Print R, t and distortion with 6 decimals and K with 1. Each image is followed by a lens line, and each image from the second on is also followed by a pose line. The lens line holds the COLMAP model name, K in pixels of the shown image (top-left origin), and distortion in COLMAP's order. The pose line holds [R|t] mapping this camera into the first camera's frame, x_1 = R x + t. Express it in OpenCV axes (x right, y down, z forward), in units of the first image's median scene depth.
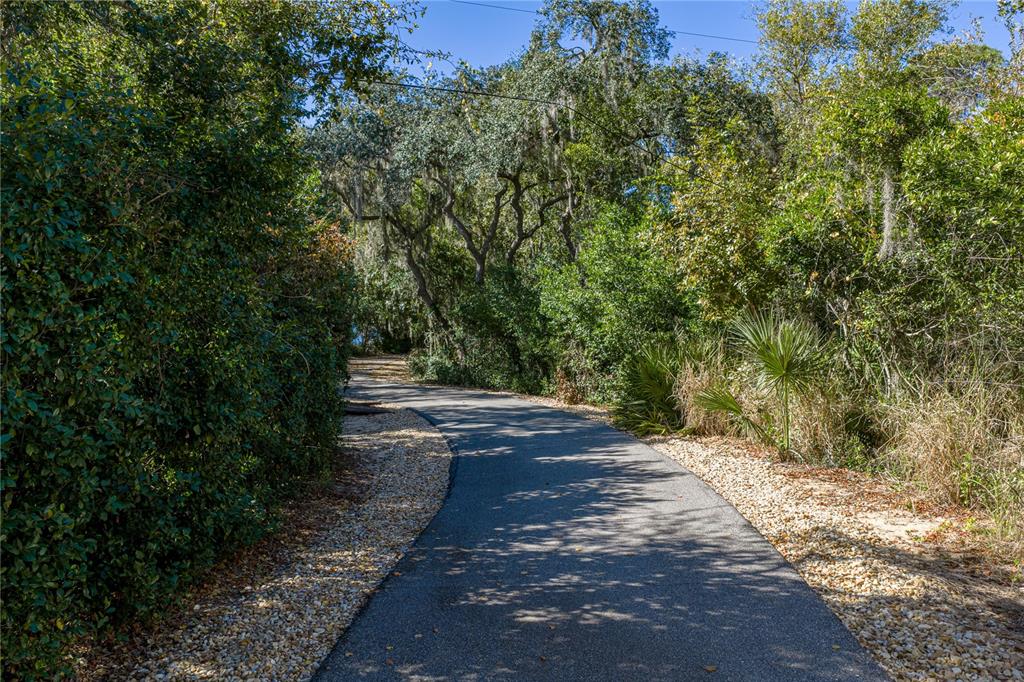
lens RADIAL K [[862.2, 0, 505.8], [0, 862.2, 337.9], [0, 0, 1]] dist [0.007632, -0.004761]
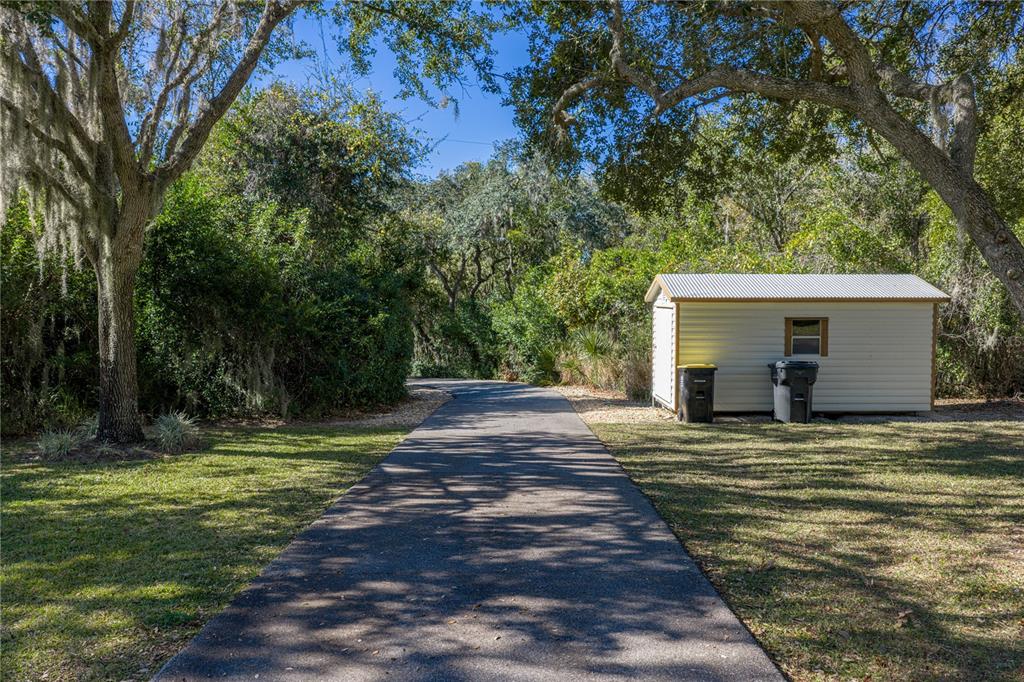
lens RADIAL K [[862.2, 0, 505.8], [0, 862.2, 337.9], [0, 0, 1]] dist [0.007632, -0.004761]
pose [[0.998329, 0.004283, 0.057624, -0.029363], [-0.002726, 0.999630, -0.027075, 0.031670], [-0.057718, 0.026873, 0.997971, -0.654228]]
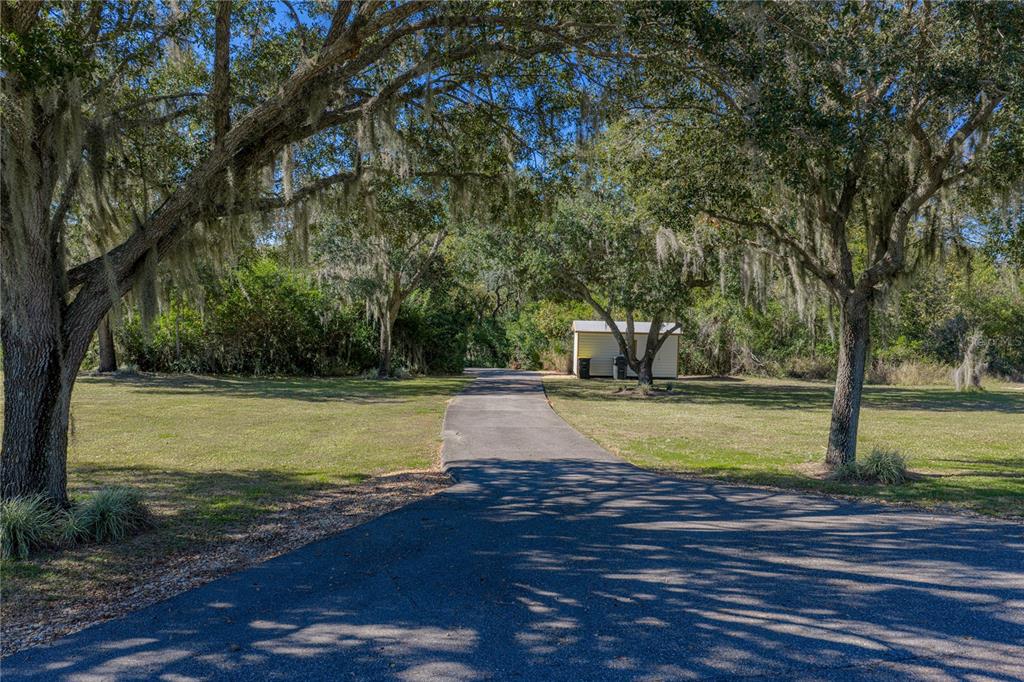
lens RADIAL K [[862.2, 0, 505.8], [0, 862.2, 337.9], [0, 0, 1]] dist [0.007632, -0.004761]
pose [[0.998695, 0.027779, 0.042855, -0.075621], [-0.026594, 0.999254, -0.027994, 0.047012], [-0.043601, 0.026818, 0.998689, -1.678710]]
